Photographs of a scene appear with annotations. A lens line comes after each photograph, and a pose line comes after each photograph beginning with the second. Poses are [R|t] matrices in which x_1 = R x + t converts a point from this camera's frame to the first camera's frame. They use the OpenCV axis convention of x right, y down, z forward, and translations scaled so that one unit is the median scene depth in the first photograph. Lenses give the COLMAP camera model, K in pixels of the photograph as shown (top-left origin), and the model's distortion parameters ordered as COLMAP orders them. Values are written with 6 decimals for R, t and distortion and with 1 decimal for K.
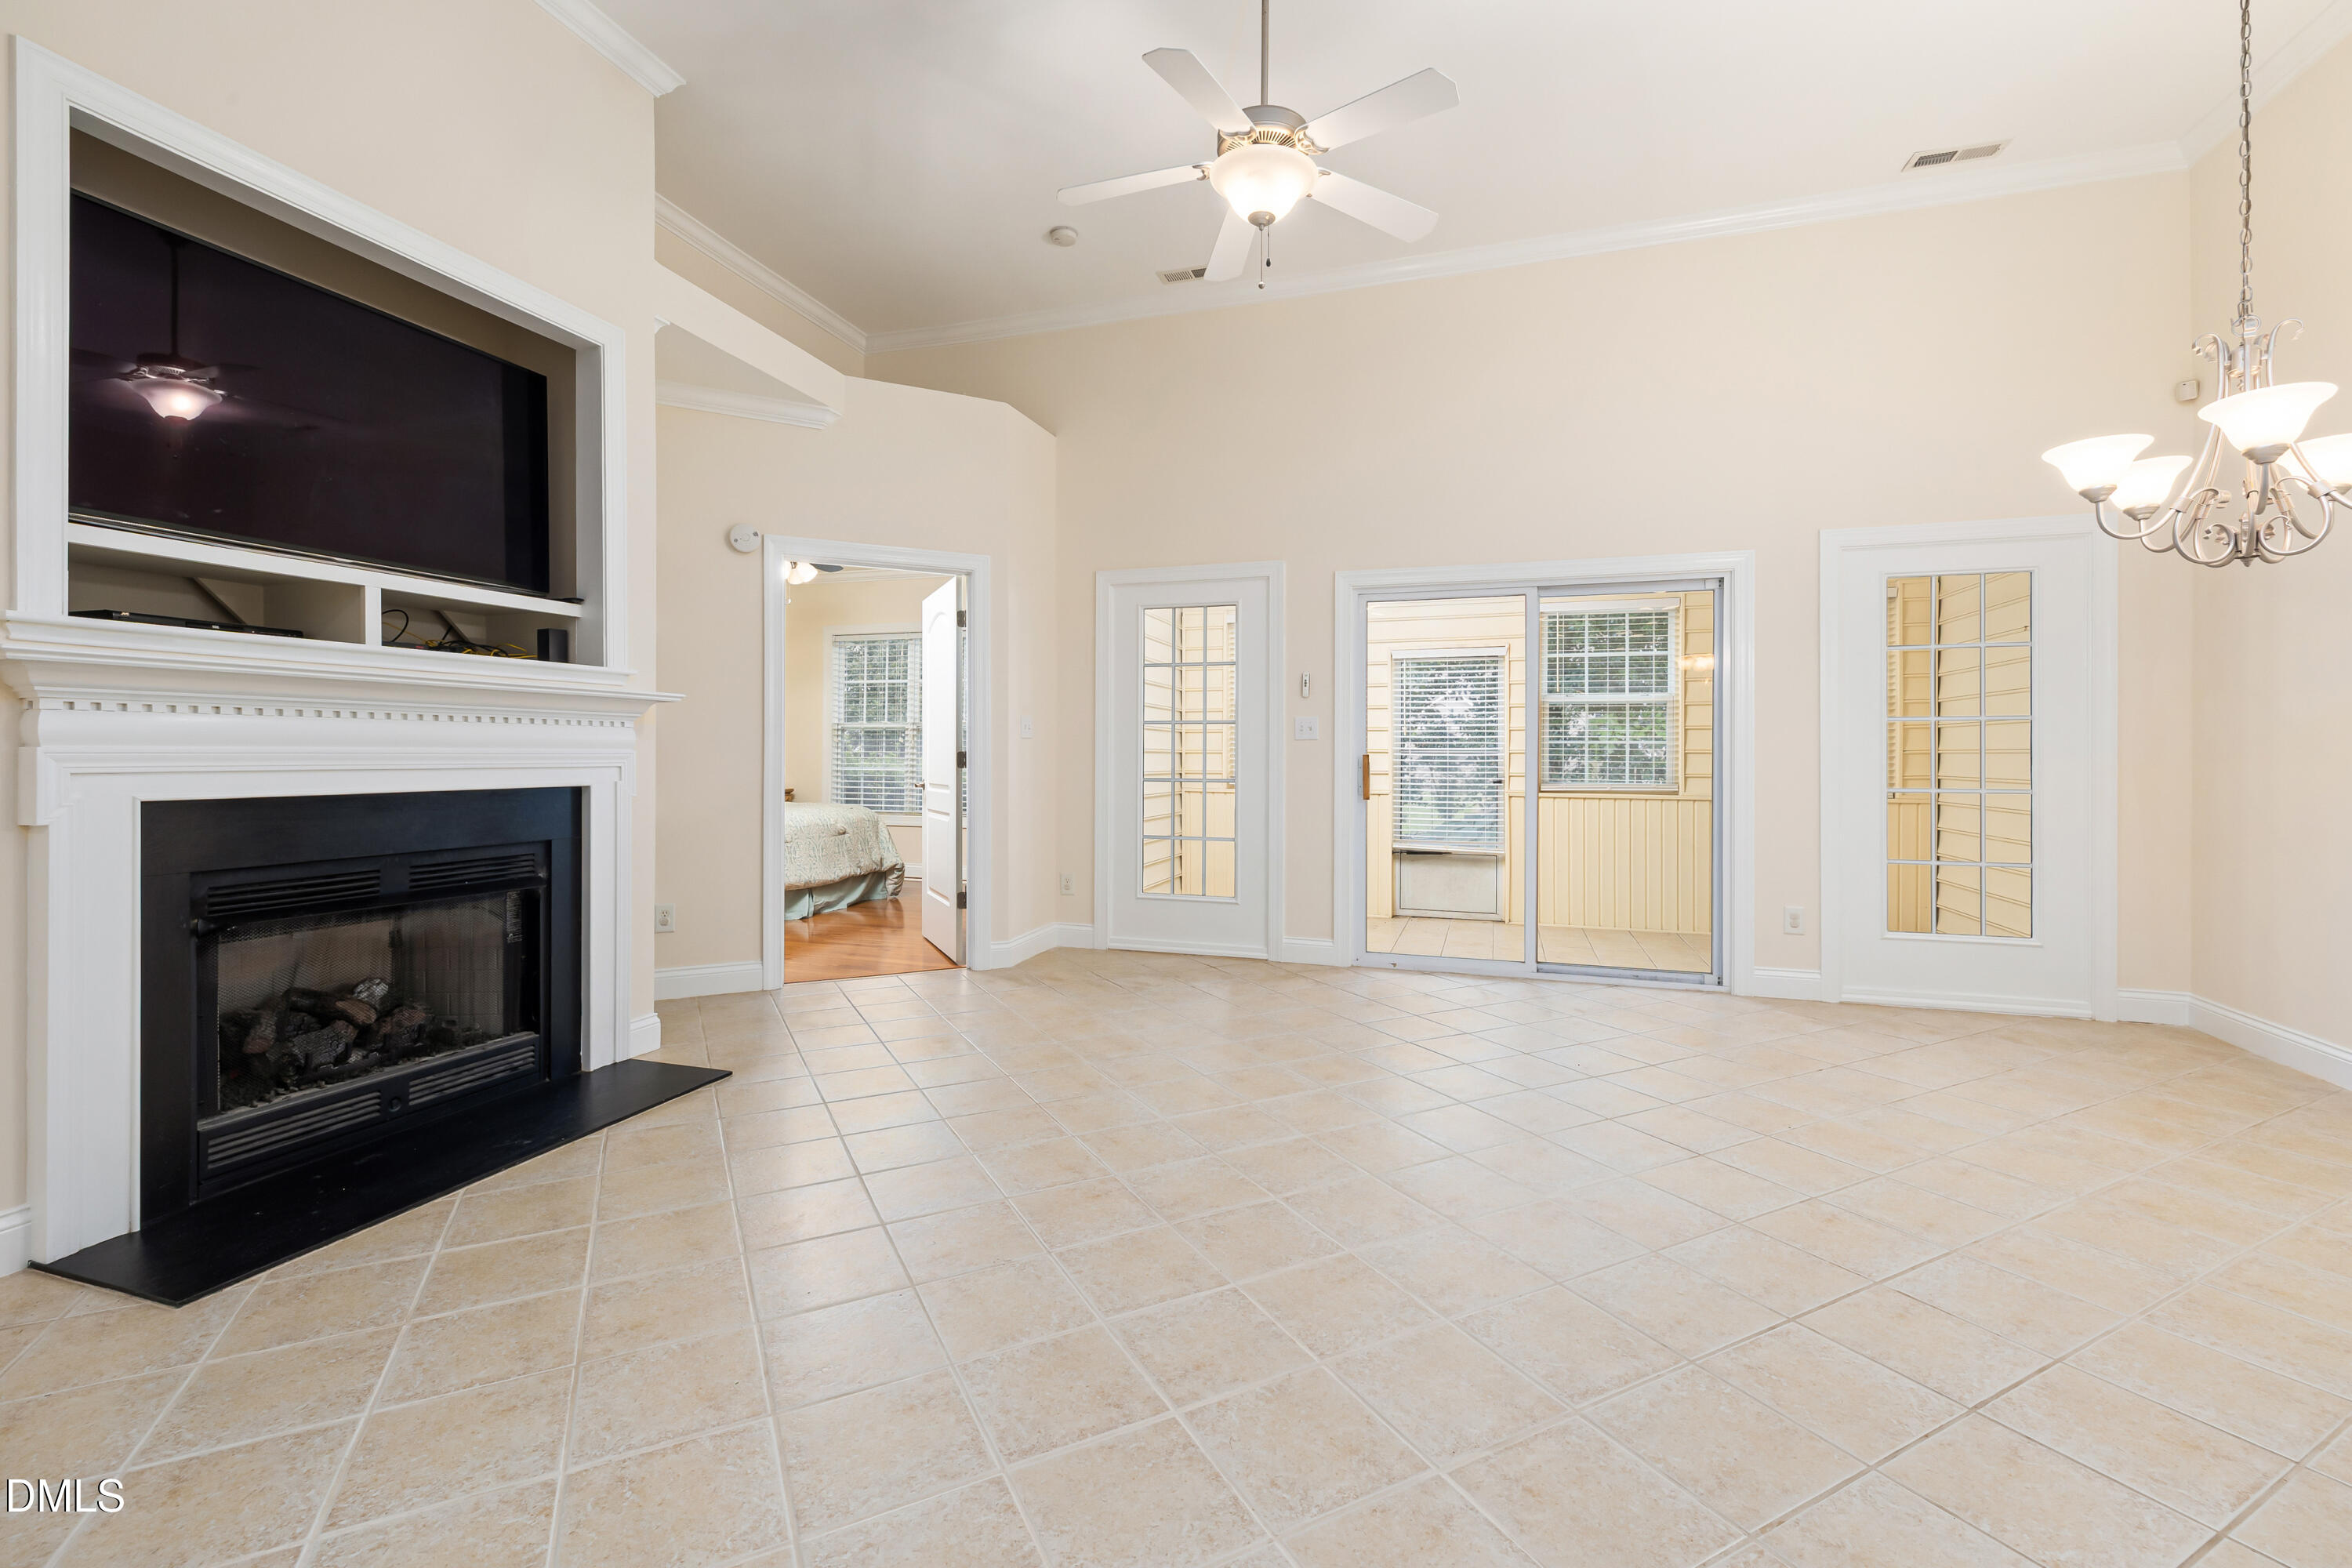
lens RADIAL K [[993.3, 0, 1165.5], [0, 993.3, 748.8], [0, 0, 1]] dist [-0.001327, 0.000730]
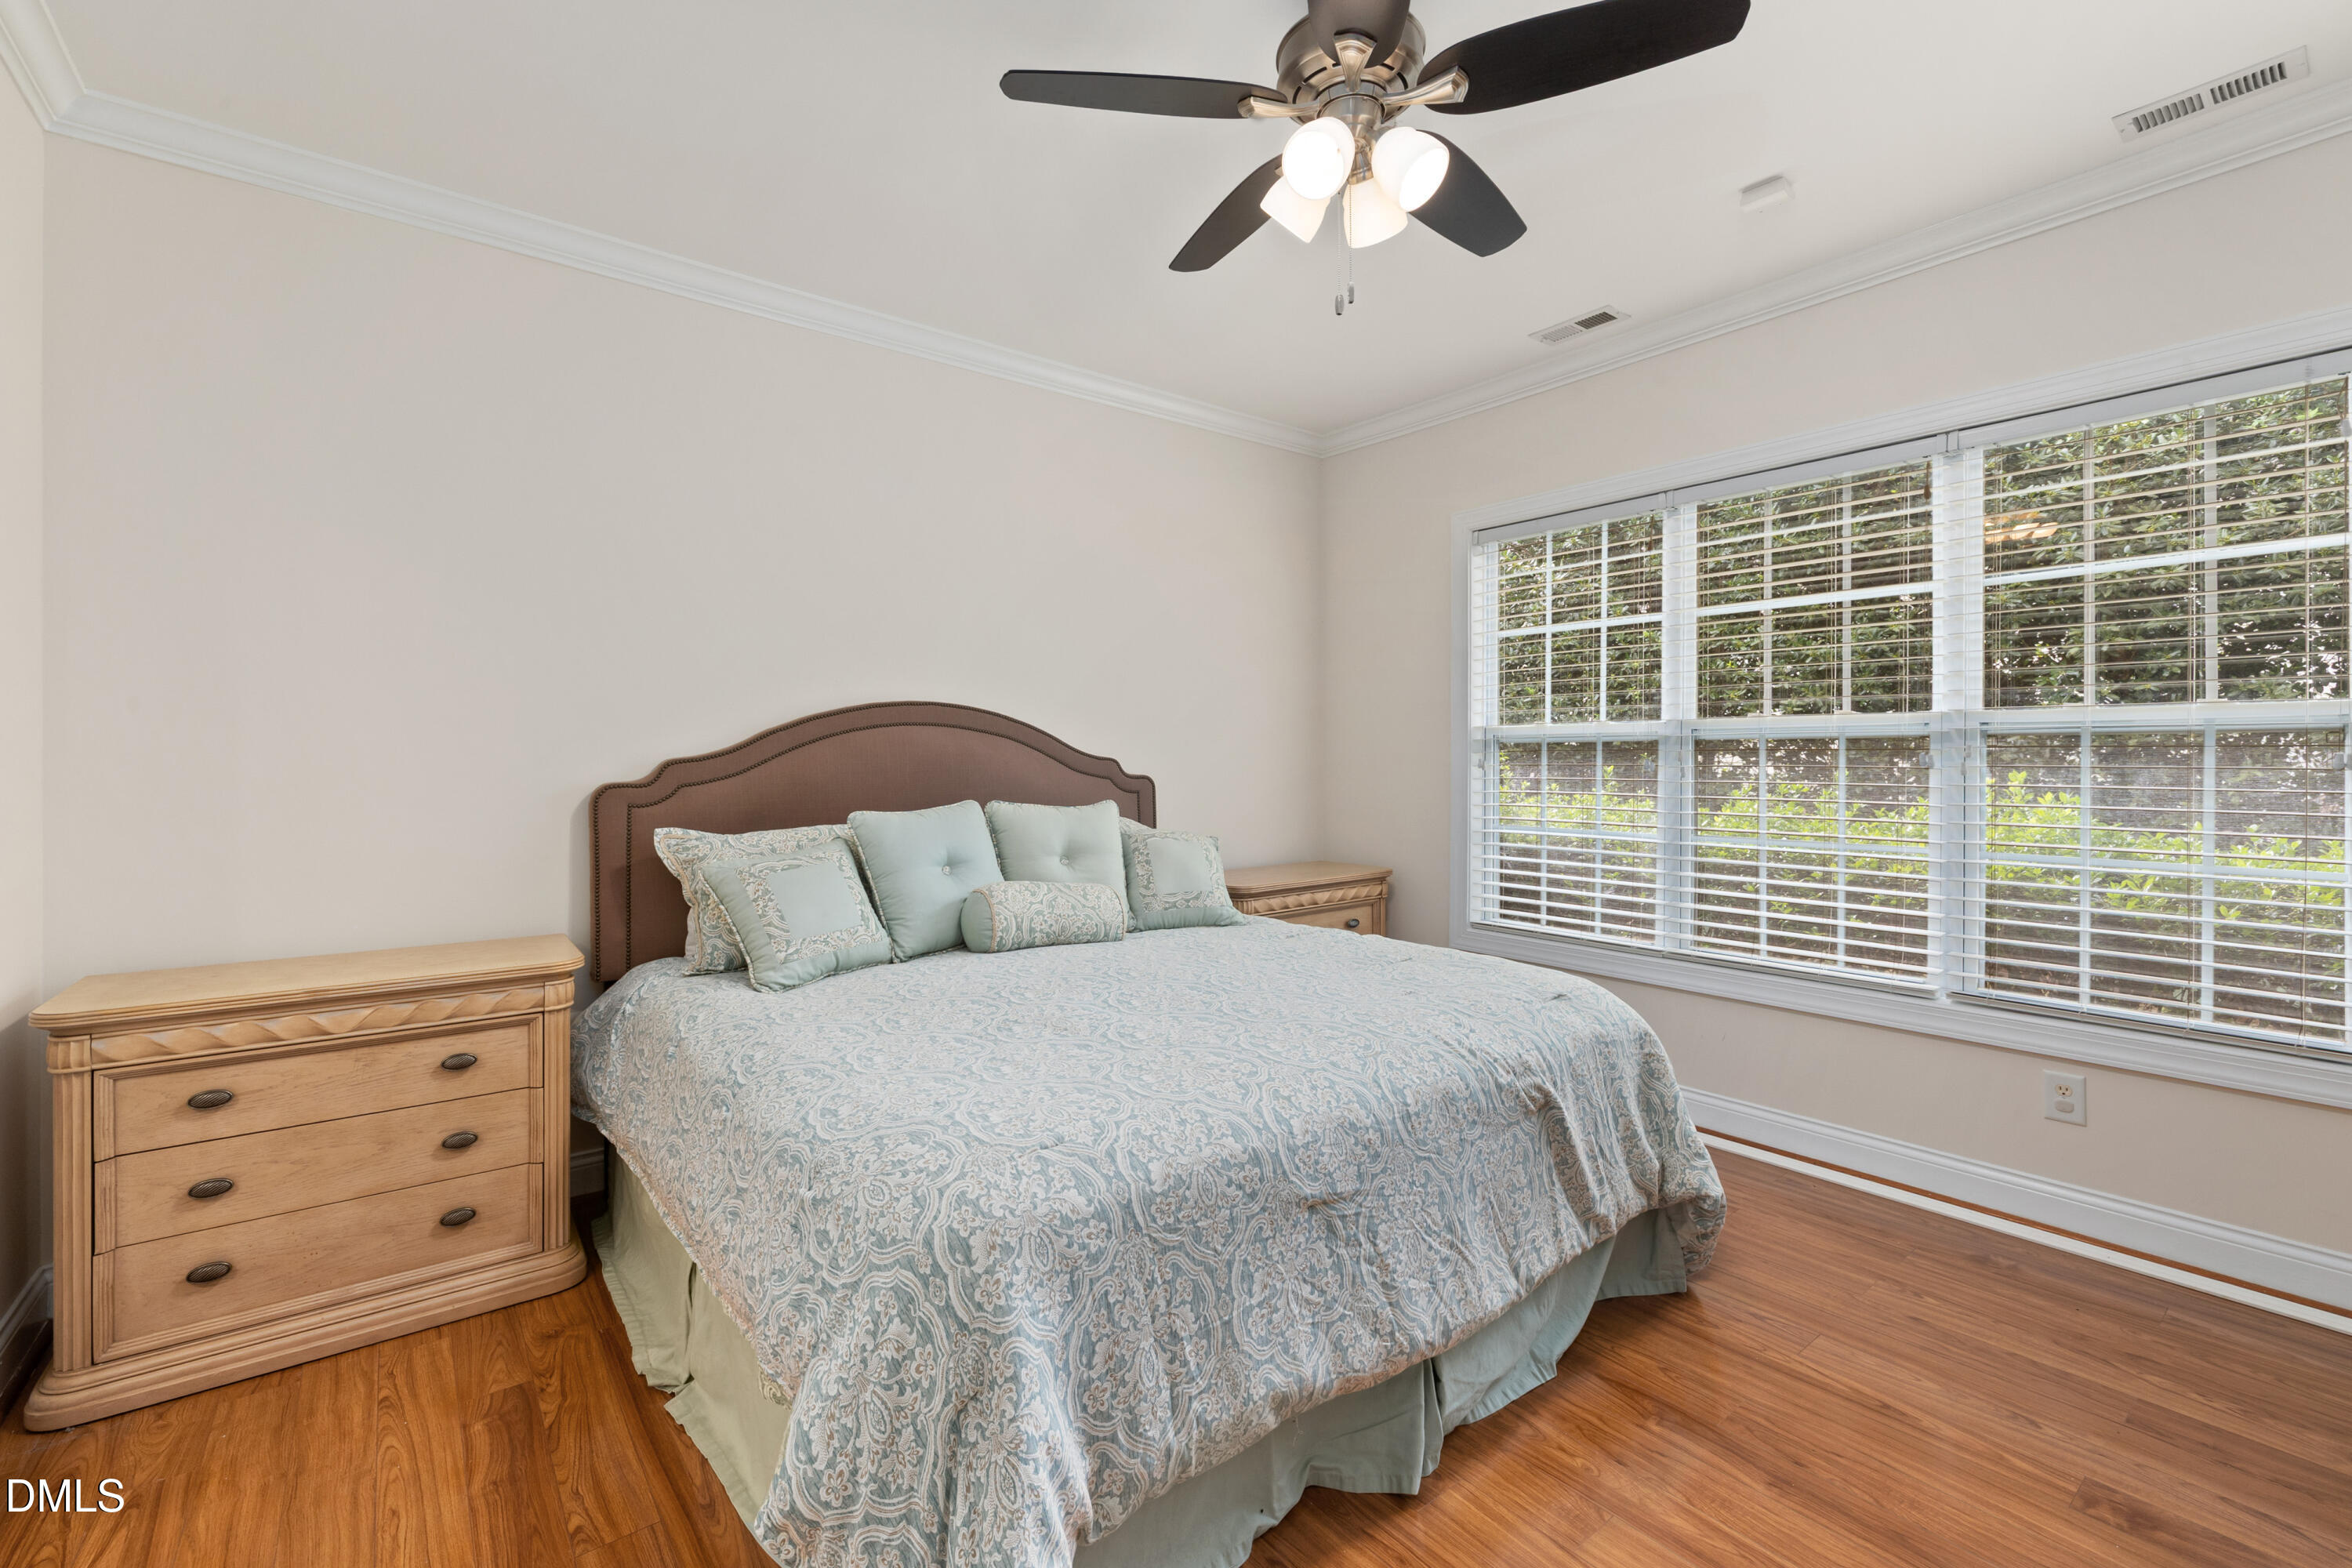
lens RADIAL K [[993.3, 0, 1166.8], [0, 993.3, 762.1], [0, 0, 1]] dist [-0.001327, 0.000730]
pose [[0.829334, -0.003124, -0.558744, -0.399971], [0.007286, 0.999960, 0.005224, -0.028224], [0.558706, -0.008404, 0.829324, 1.106308]]
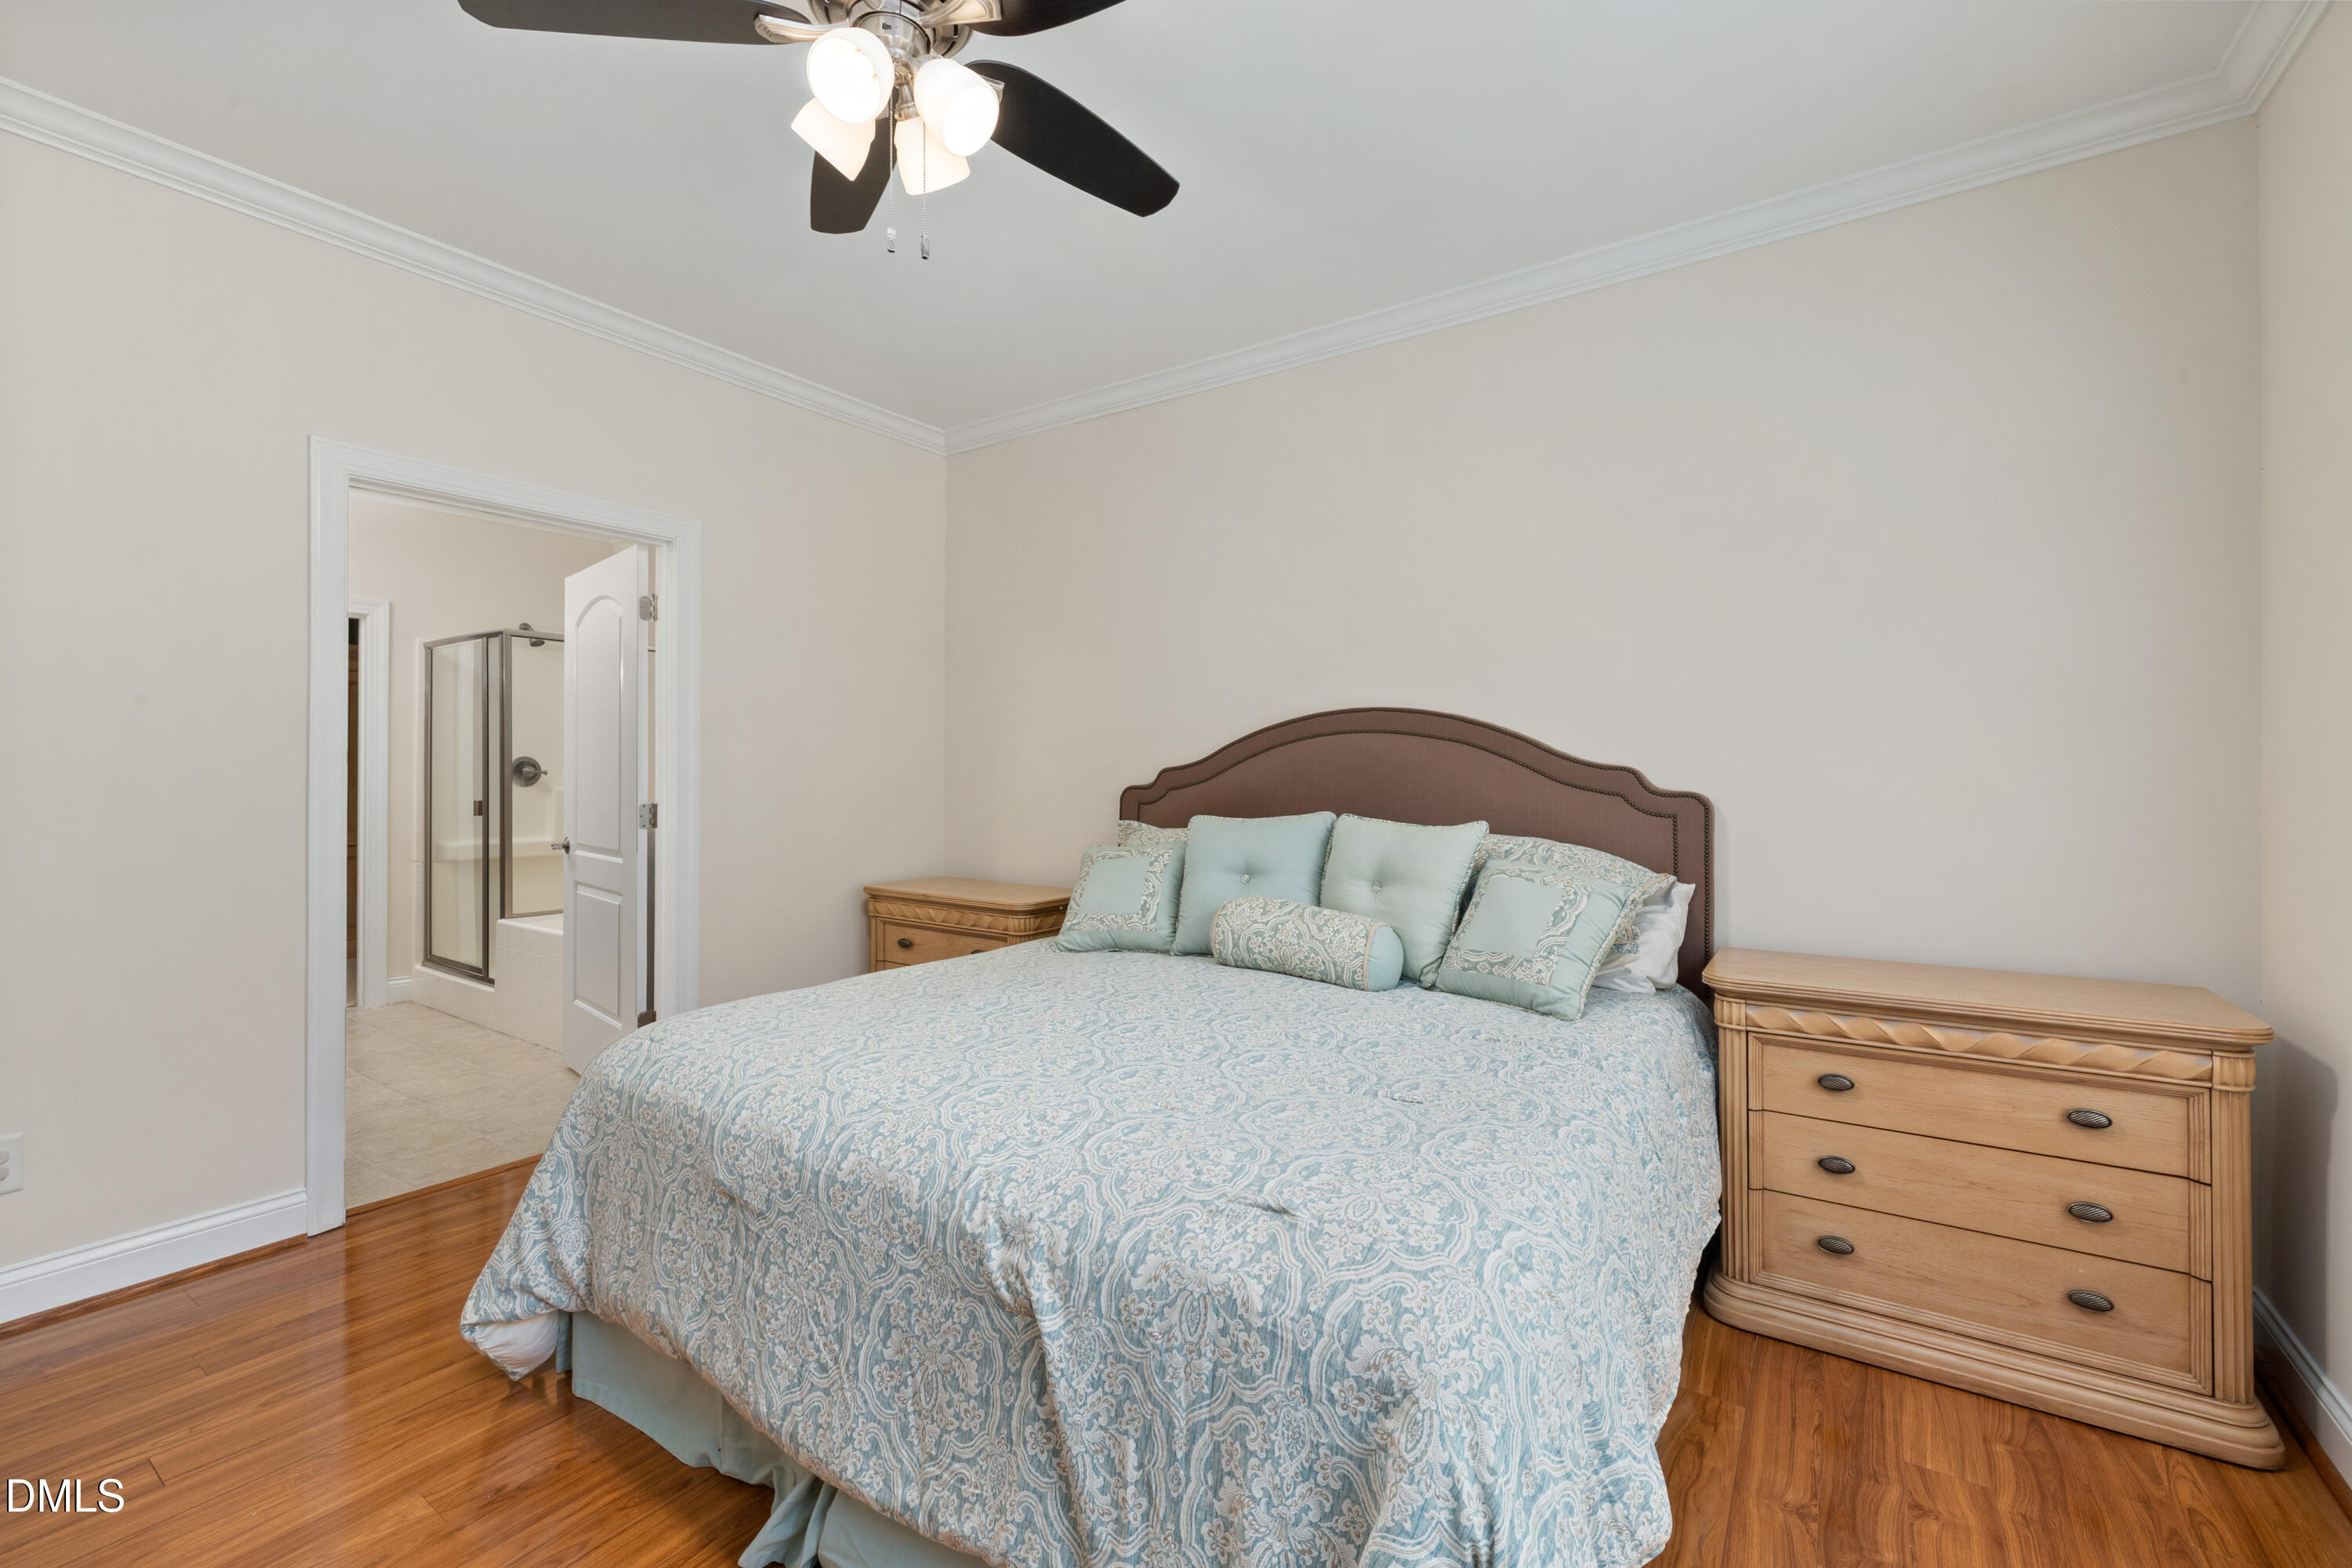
lens RADIAL K [[993.3, 0, 1175.8], [0, 993.3, 777.2], [0, 0, 1]] dist [-0.001327, 0.000730]
pose [[-0.281570, 0.001083, -0.959540, -0.248062], [0.000758, 0.999999, 0.000906, -0.022101], [0.959540, -0.000473, -0.281571, 1.699406]]
